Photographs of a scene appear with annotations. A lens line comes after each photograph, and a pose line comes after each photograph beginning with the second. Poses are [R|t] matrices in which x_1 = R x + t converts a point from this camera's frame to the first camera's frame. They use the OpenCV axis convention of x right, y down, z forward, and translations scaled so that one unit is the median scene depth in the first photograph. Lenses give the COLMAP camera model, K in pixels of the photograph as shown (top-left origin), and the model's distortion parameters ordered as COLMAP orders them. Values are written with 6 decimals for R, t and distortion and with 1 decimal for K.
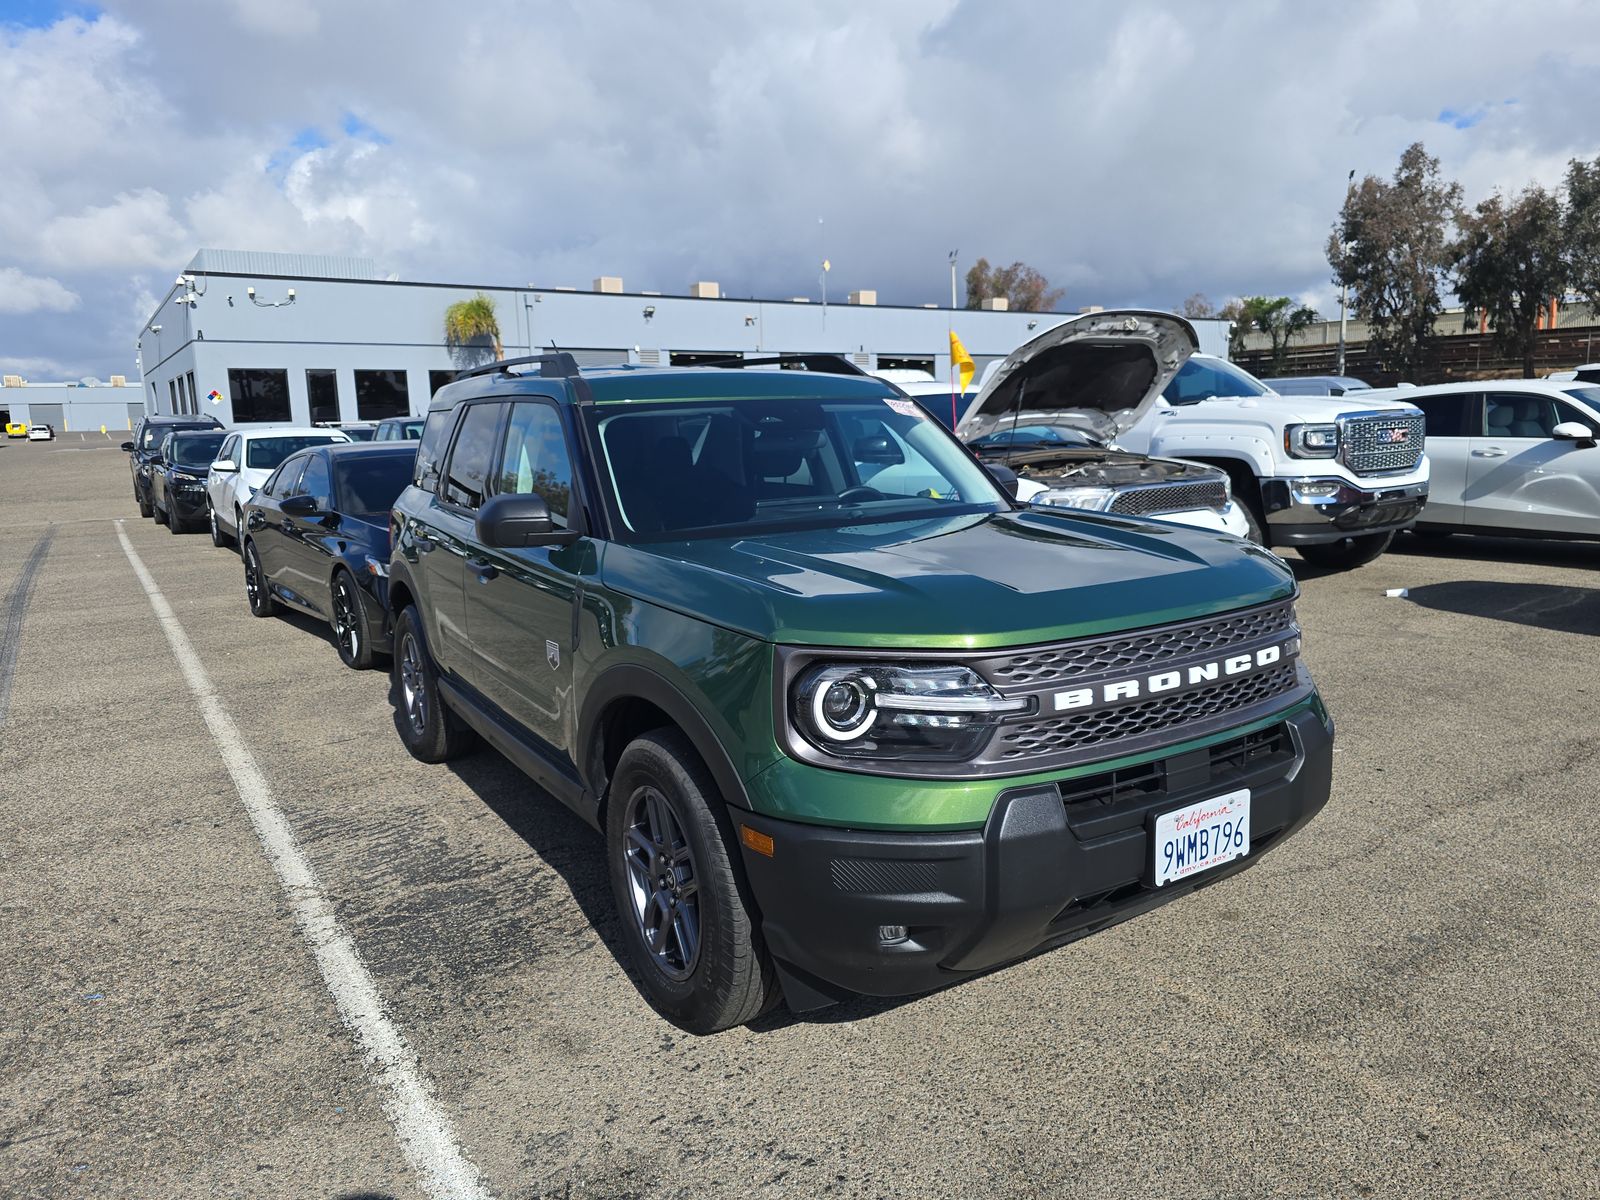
lens RADIAL K [[1068.9, 0, 800.0], [0, 1068.9, 600.0], [0, 0, 1]] dist [0.132770, -0.000722]
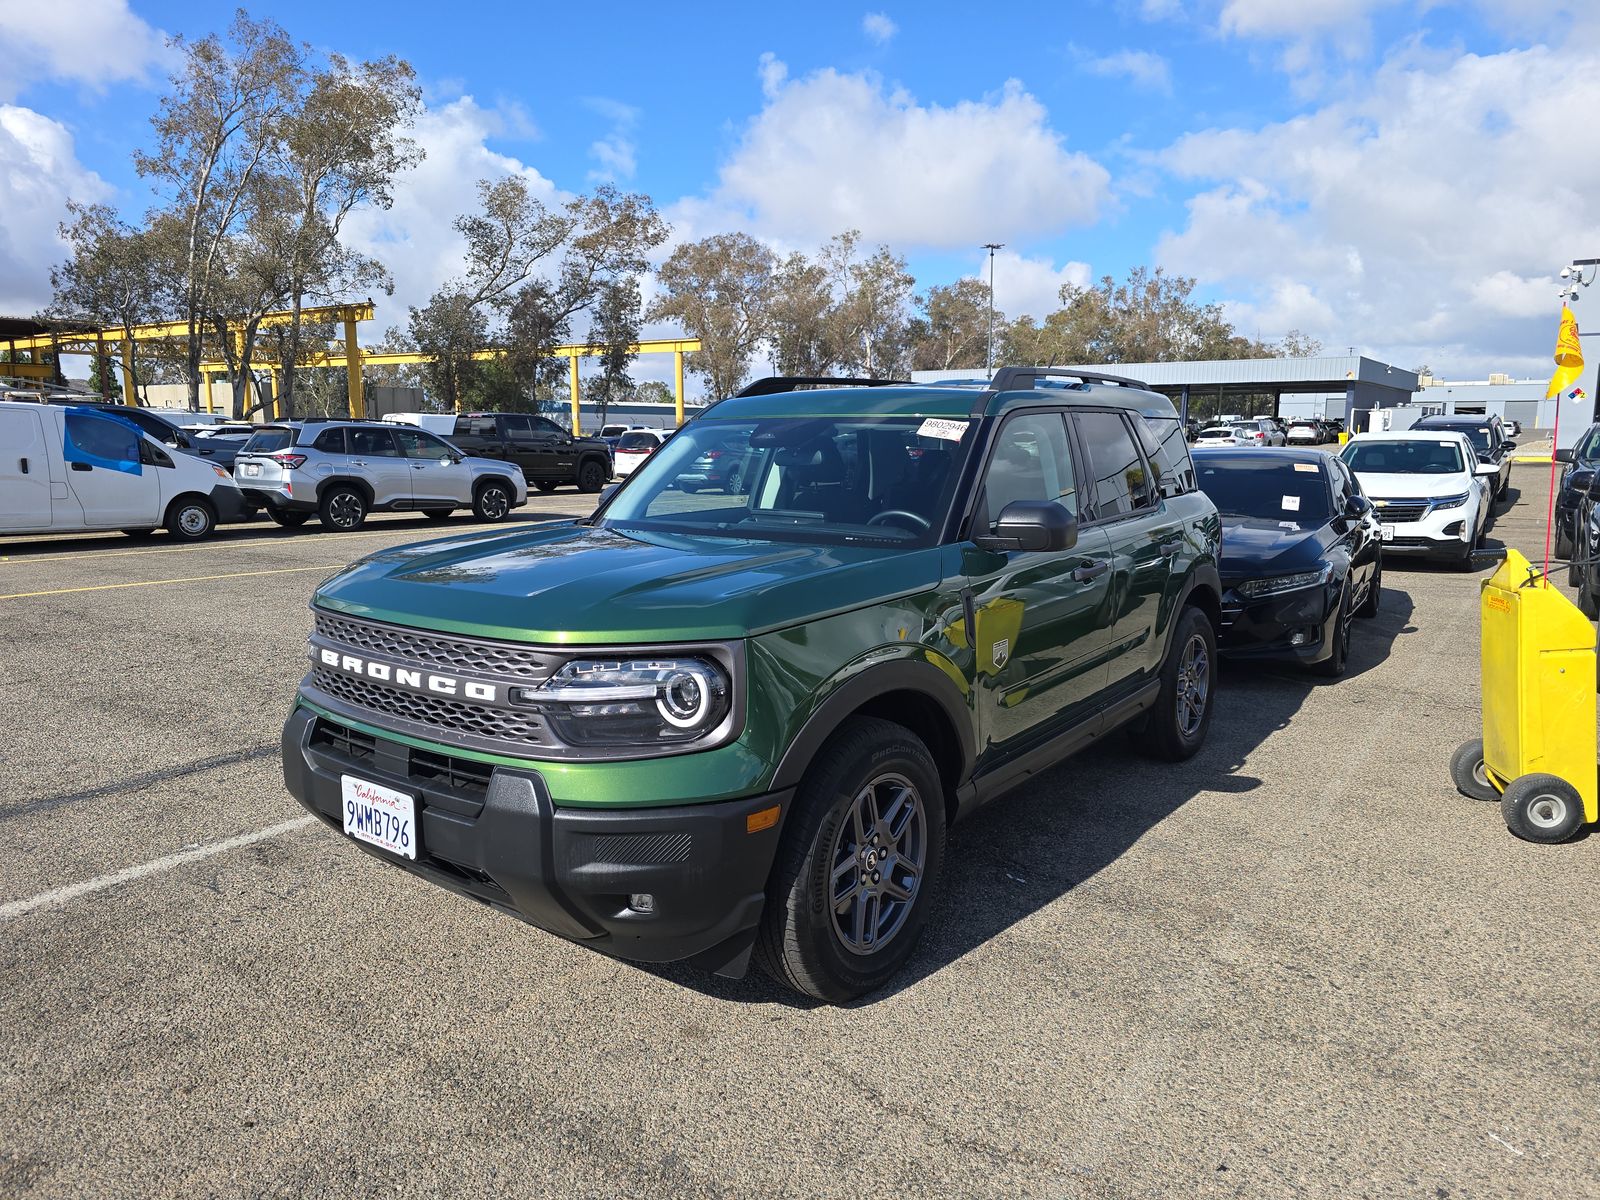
lens RADIAL K [[1068.9, 0, 800.0], [0, 1068.9, 600.0], [0, 0, 1]] dist [0.132770, -0.000722]
pose [[0.313349, 0.166416, -0.934943, 1.468212], [-0.166303, 0.978928, 0.118508, -0.199885], [0.934963, 0.118350, 0.334421, 0.968324]]
